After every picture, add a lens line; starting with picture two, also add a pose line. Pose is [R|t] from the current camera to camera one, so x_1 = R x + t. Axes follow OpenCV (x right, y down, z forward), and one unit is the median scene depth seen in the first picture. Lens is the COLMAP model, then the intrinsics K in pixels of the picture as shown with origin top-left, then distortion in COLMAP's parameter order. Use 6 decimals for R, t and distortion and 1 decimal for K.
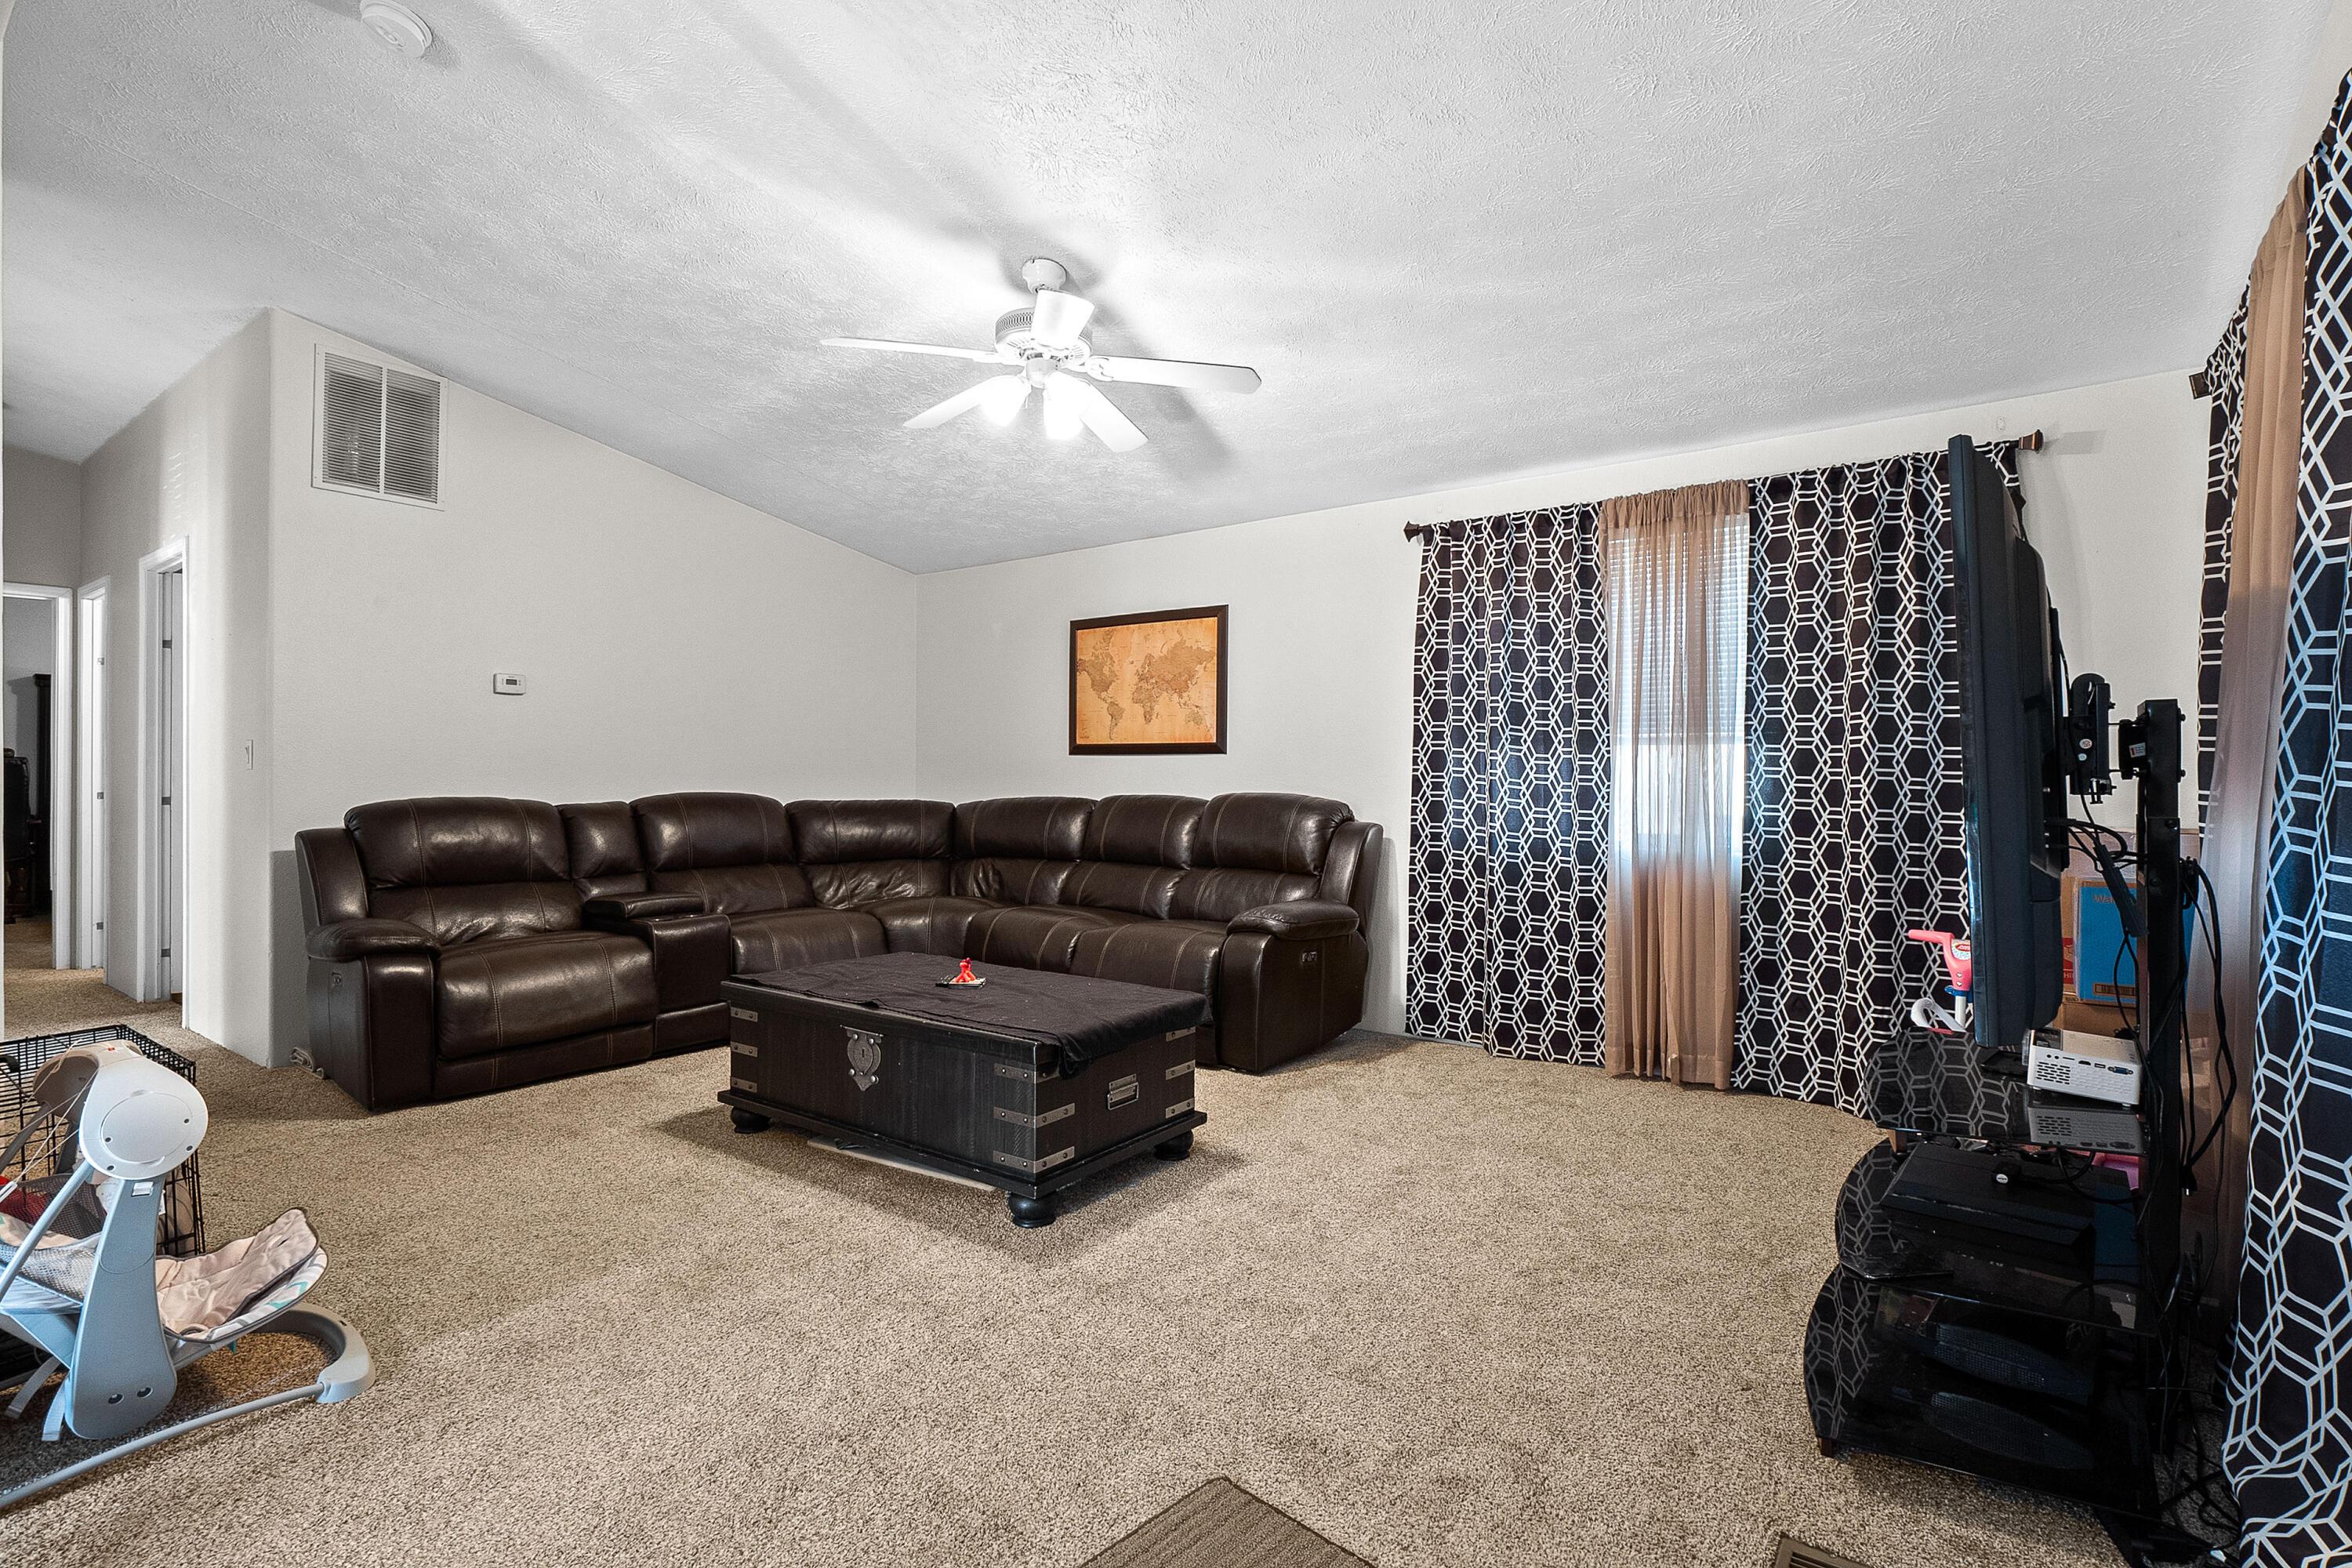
lens RADIAL K [[1112.0, 0, 1207.7], [0, 1112.0, 773.4], [0, 0, 1]] dist [0.000392, -0.000272]
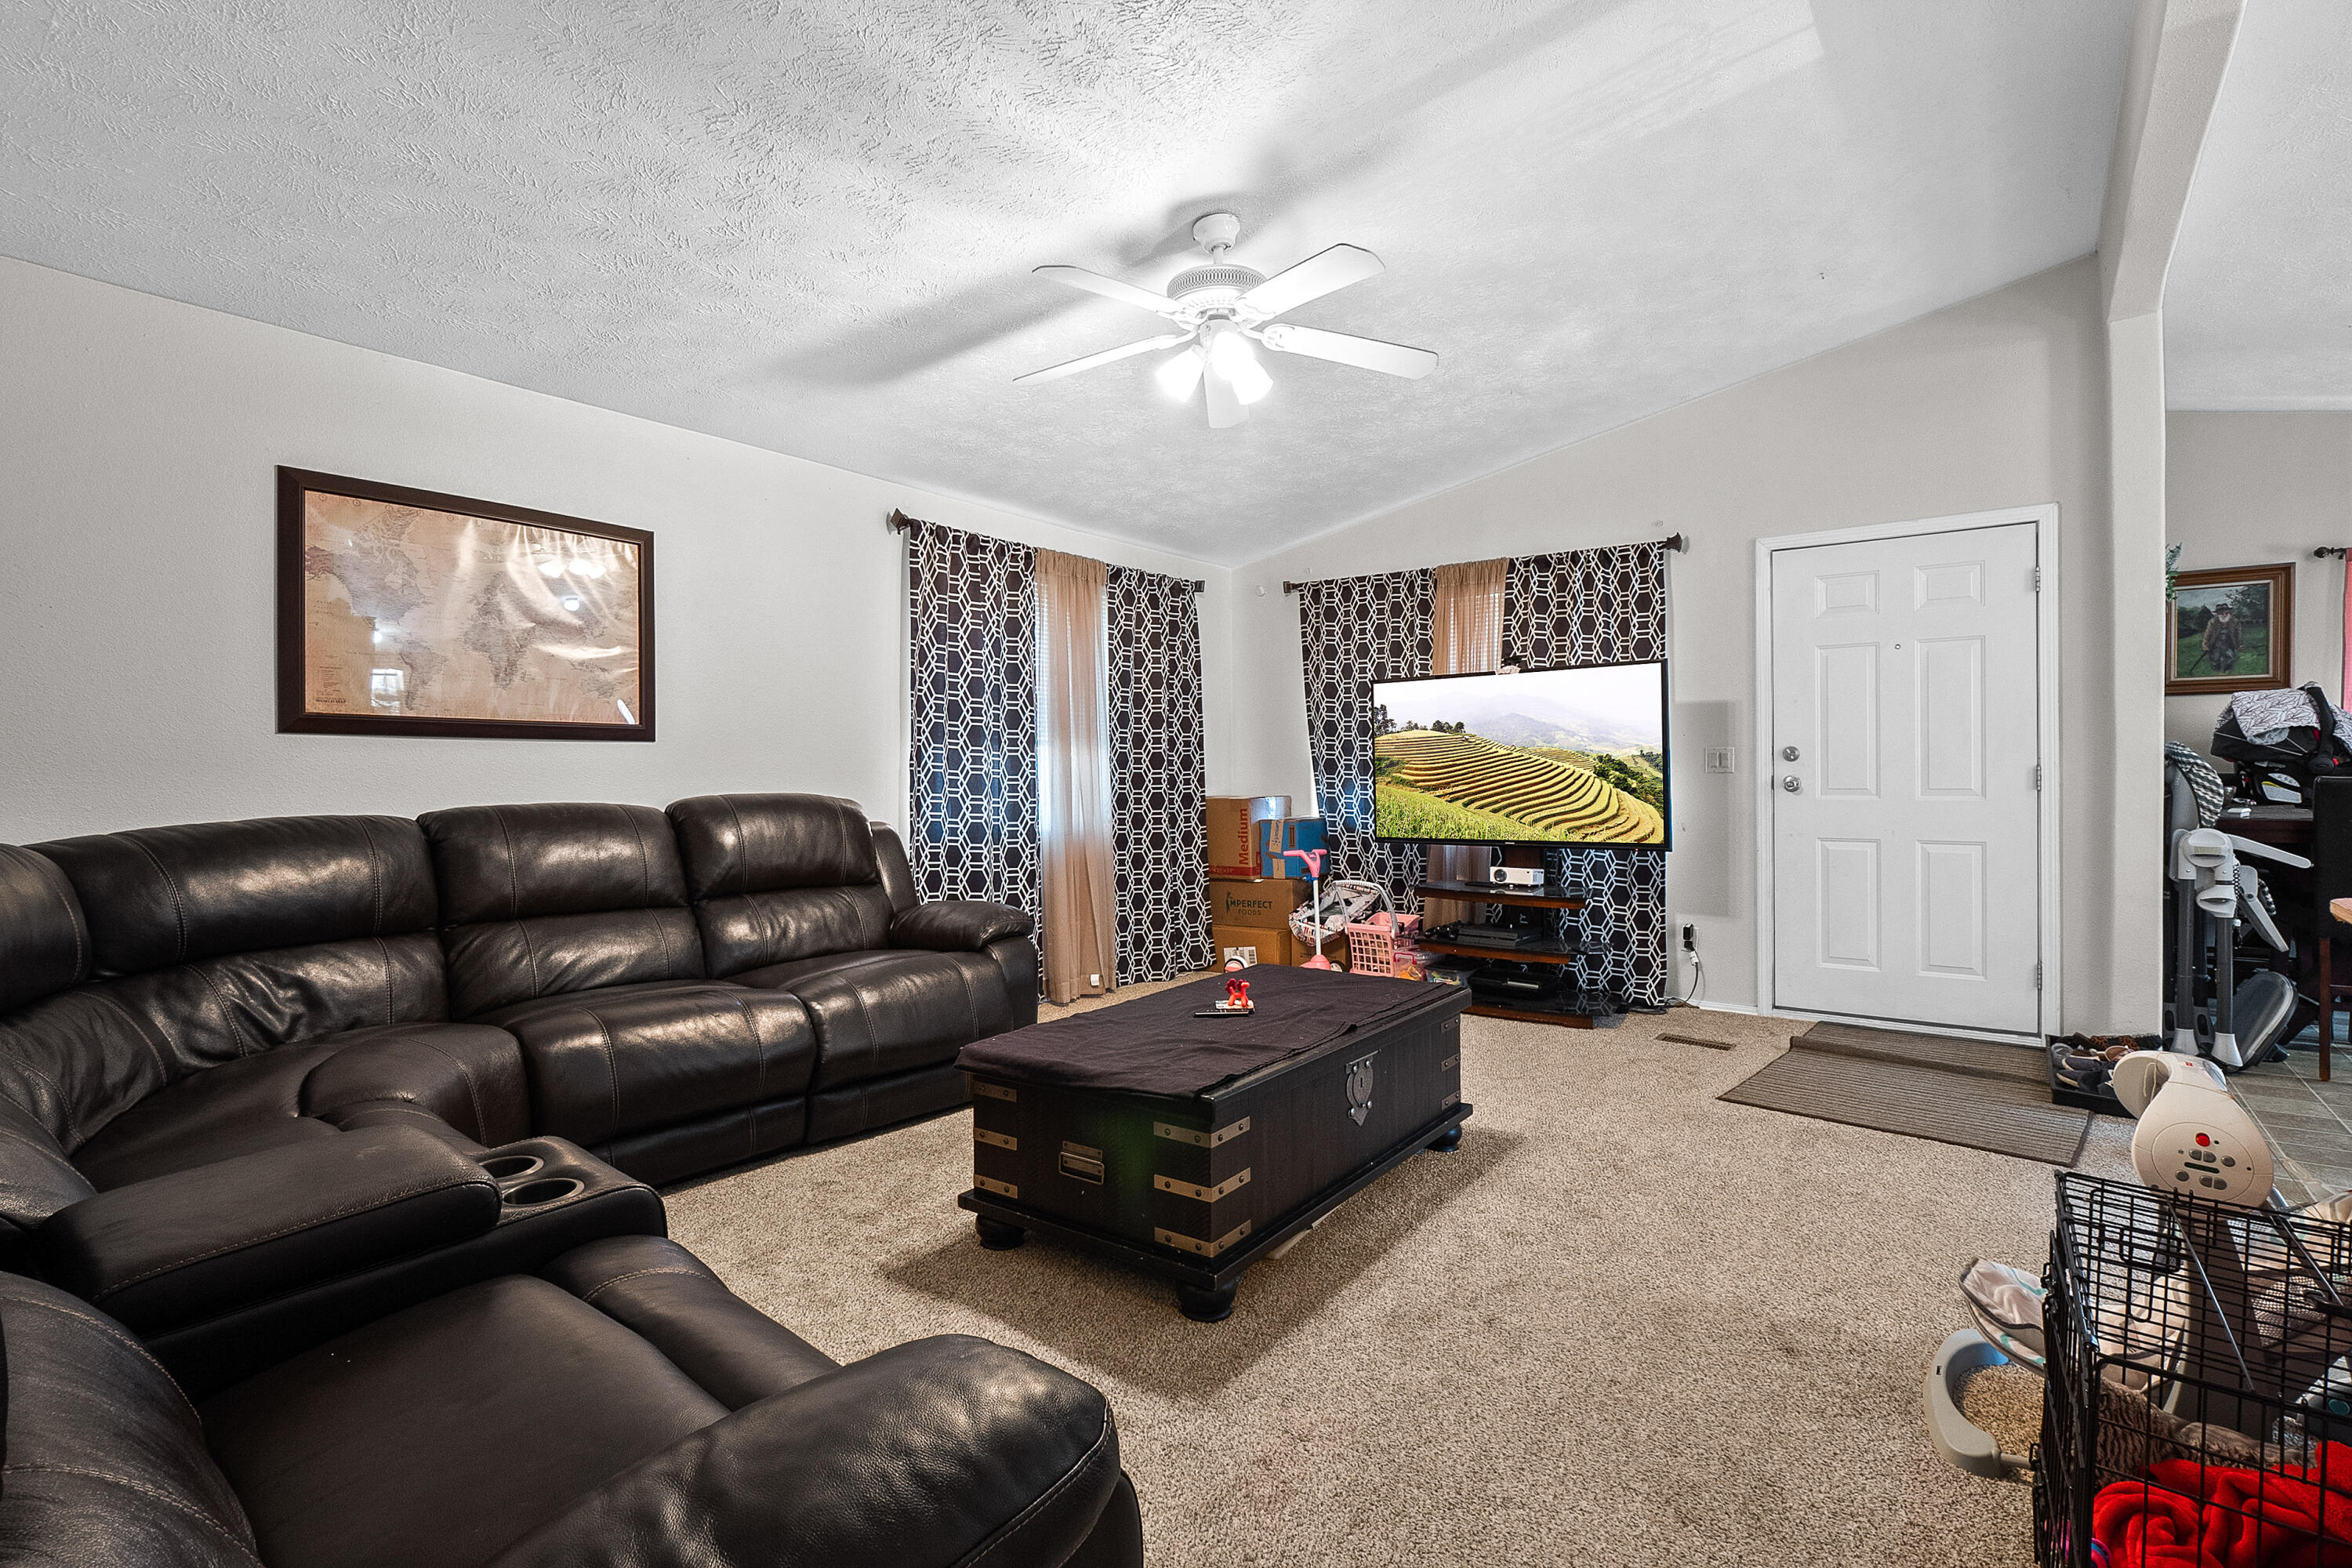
lens RADIAL K [[1085.2, 0, 1180.8], [0, 1085.2, 779.6], [0, 0, 1]] dist [0.000130, -0.007194]
pose [[0.015315, -0.009311, 0.999839, -0.909747], [0.003223, 0.999952, 0.009263, 0.002053], [-0.999878, 0.003080, 0.015344, 0.877347]]
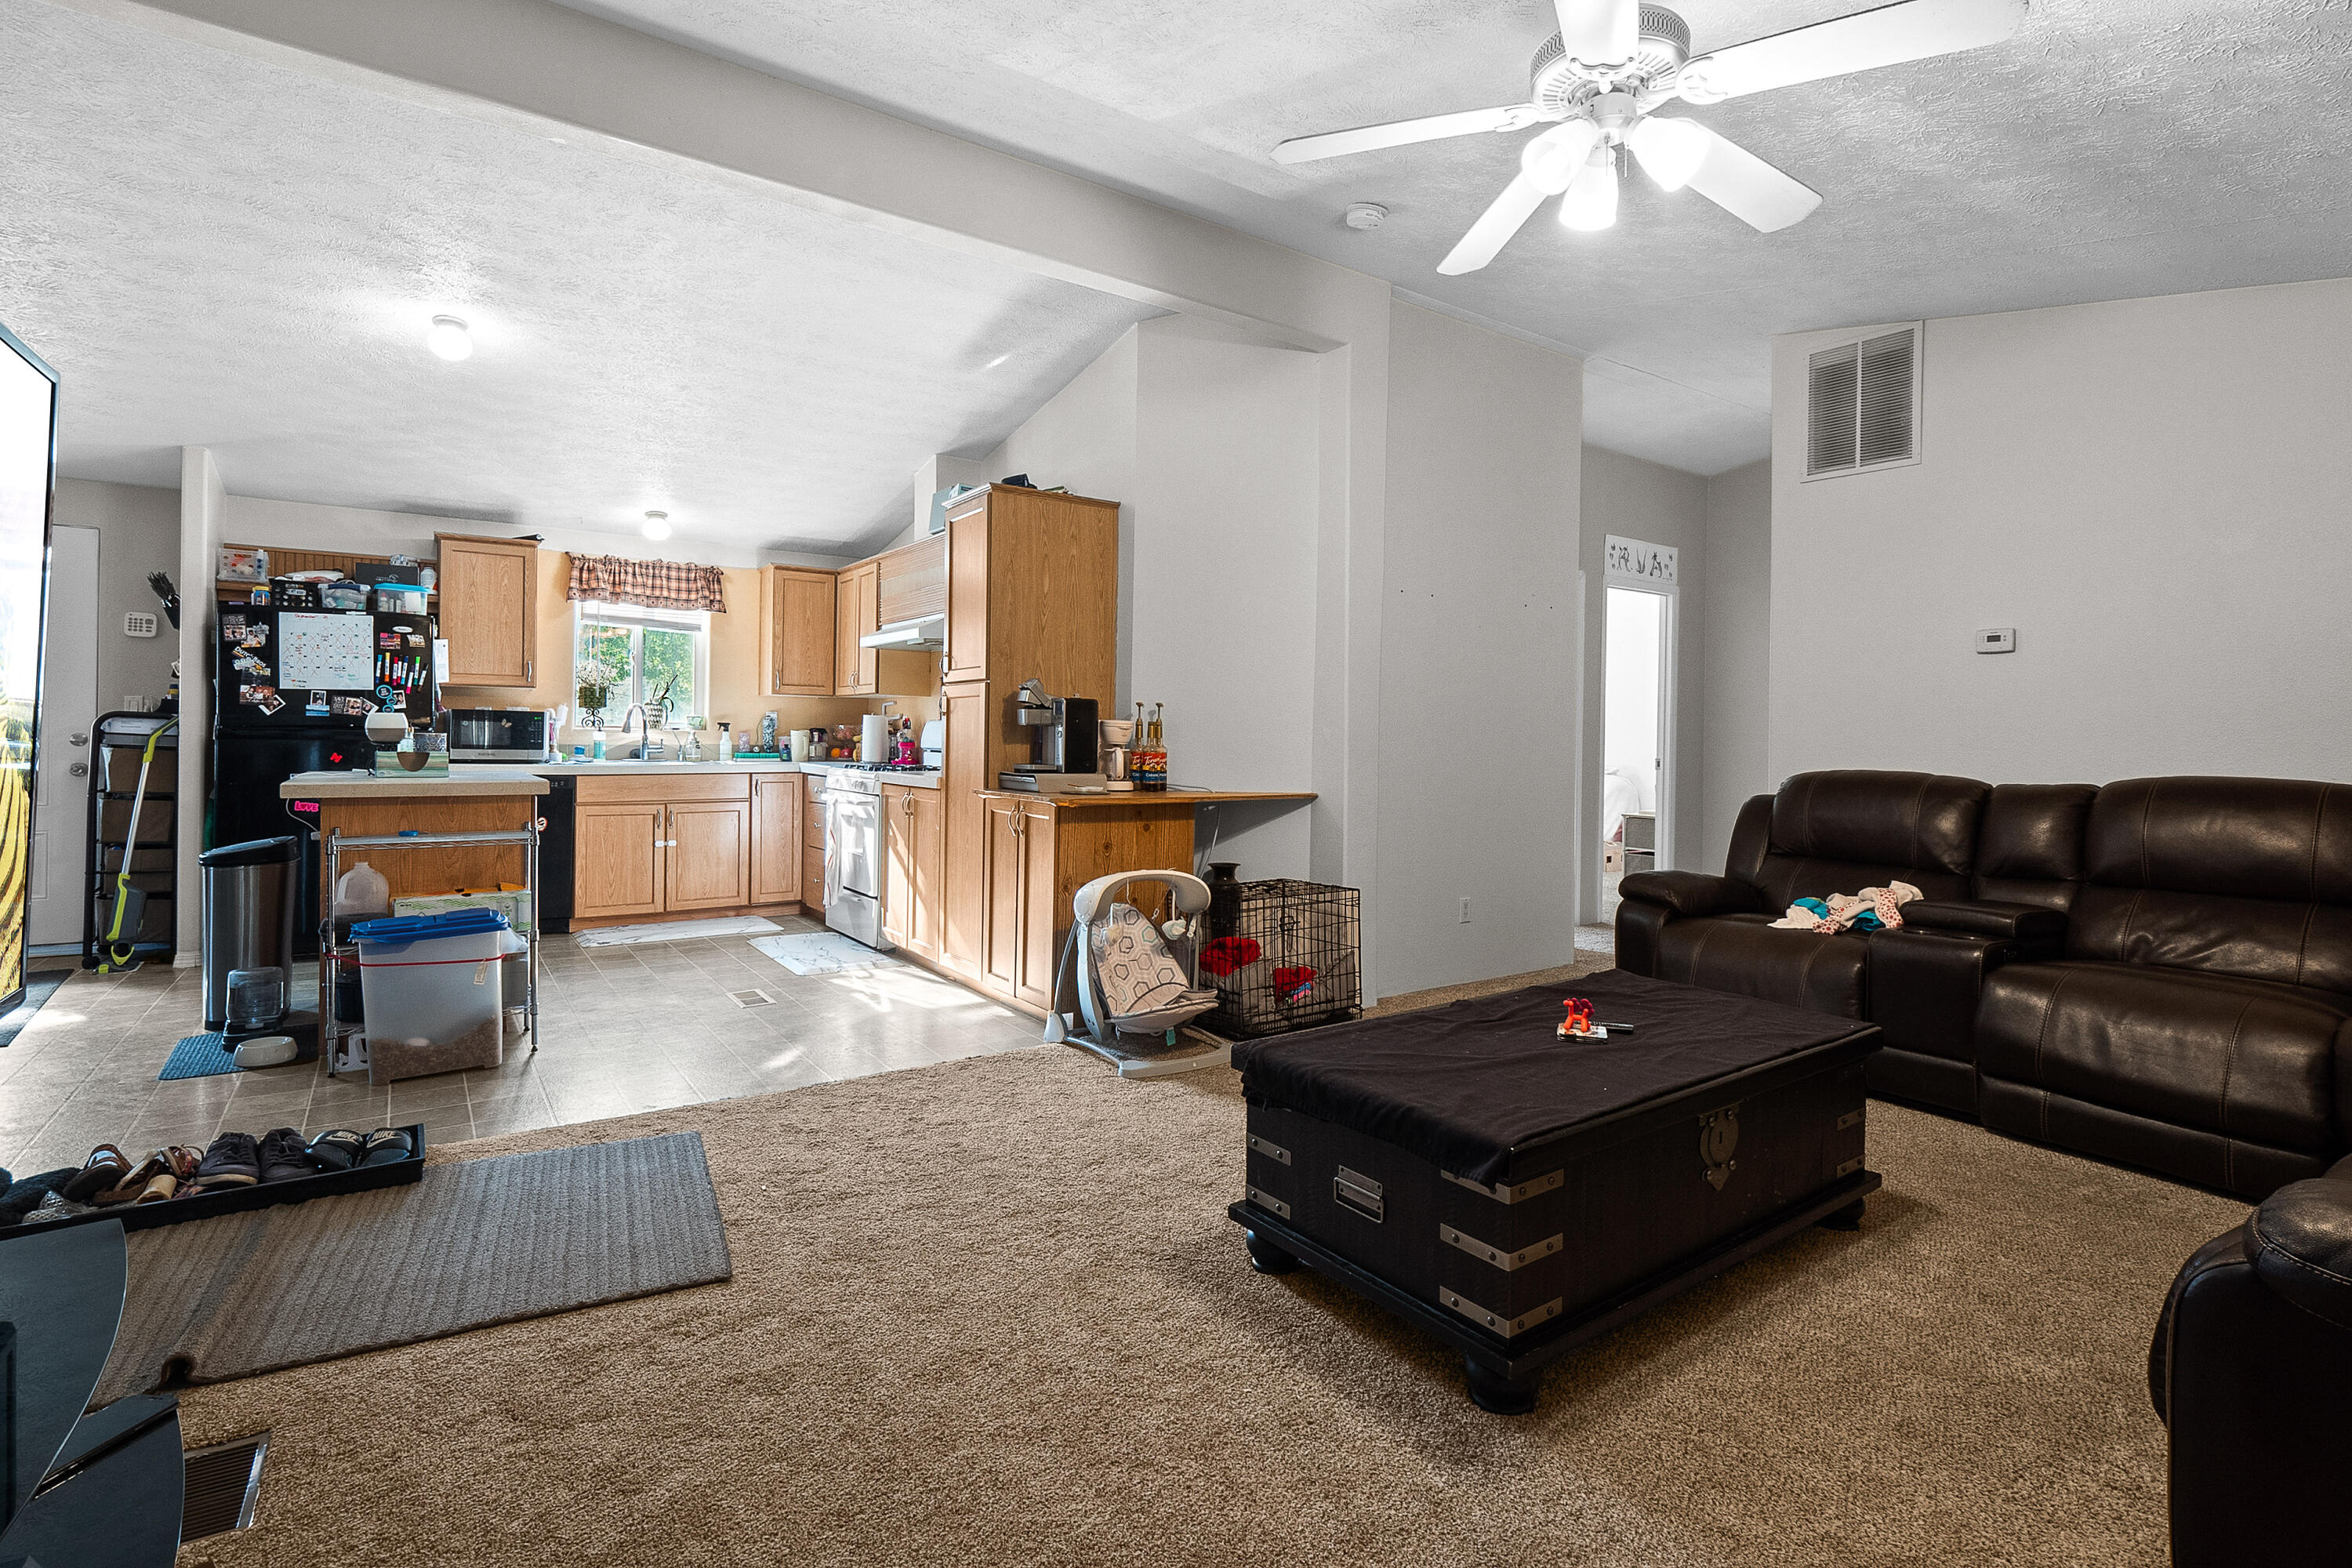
lens RADIAL K [[1085.2, 0, 1180.8], [0, 1085.2, 779.6], [0, 0, 1]] dist [0.000130, -0.007194]
pose [[-0.327476, 0.030221, -0.944376, 0.453662], [-0.010213, 0.999317, 0.035521, 0.003473], [0.944804, 0.021277, -0.326944, 0.849768]]
